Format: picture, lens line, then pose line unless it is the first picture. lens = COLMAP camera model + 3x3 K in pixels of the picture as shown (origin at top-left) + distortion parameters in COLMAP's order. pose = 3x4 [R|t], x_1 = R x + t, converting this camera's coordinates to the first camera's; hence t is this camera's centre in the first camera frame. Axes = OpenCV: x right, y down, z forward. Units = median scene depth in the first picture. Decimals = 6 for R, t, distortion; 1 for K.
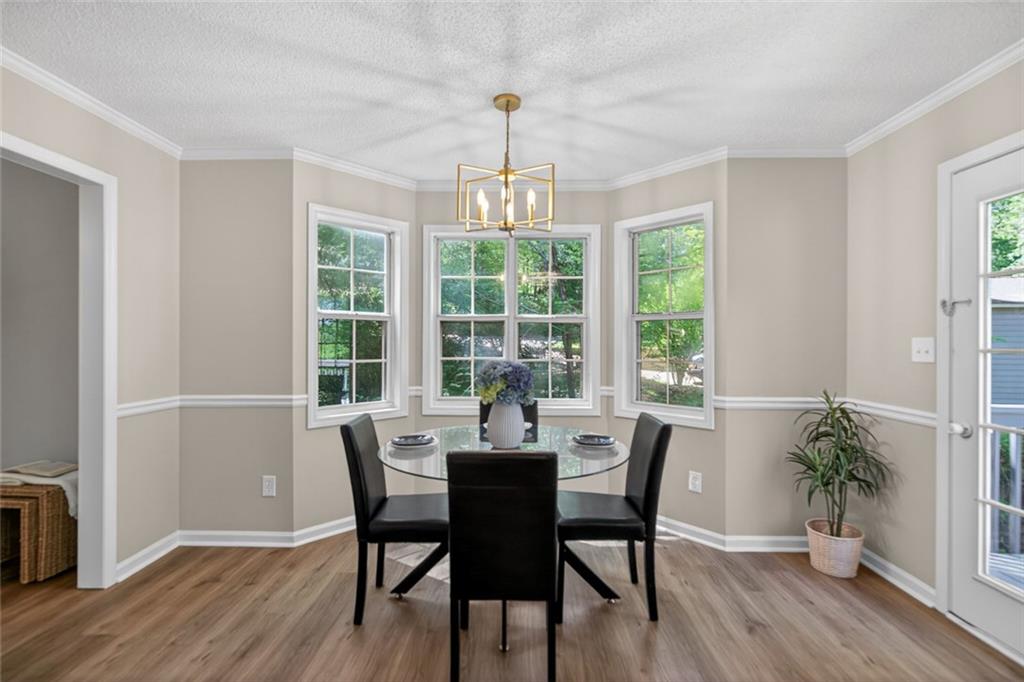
lens RADIAL K [[470.3, 0, 510.0], [0, 470.3, 341.9], [0, 0, 1]] dist [-0.003251, -0.000114]
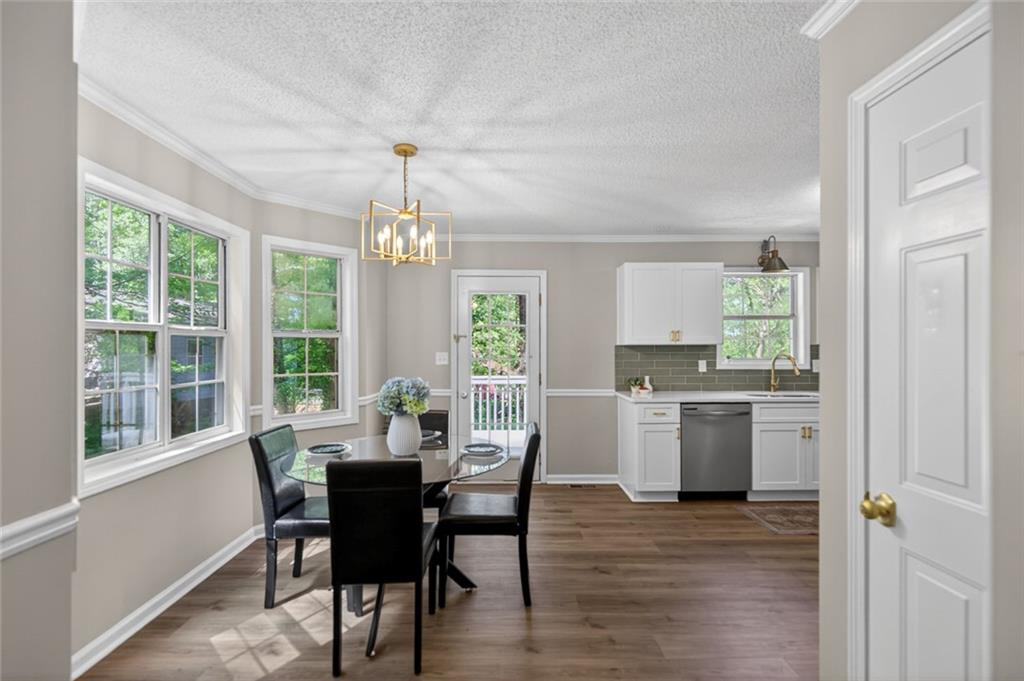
lens RADIAL K [[470.3, 0, 509.6], [0, 470.3, 344.3], [0, 0, 1]] dist [-0.003251, -0.000114]
pose [[-0.038801, -0.000261, 0.999247, -1.084584], [-0.003969, 0.999992, 0.000107, -0.043349], [-0.999239, -0.003962, -0.038801, 0.754944]]
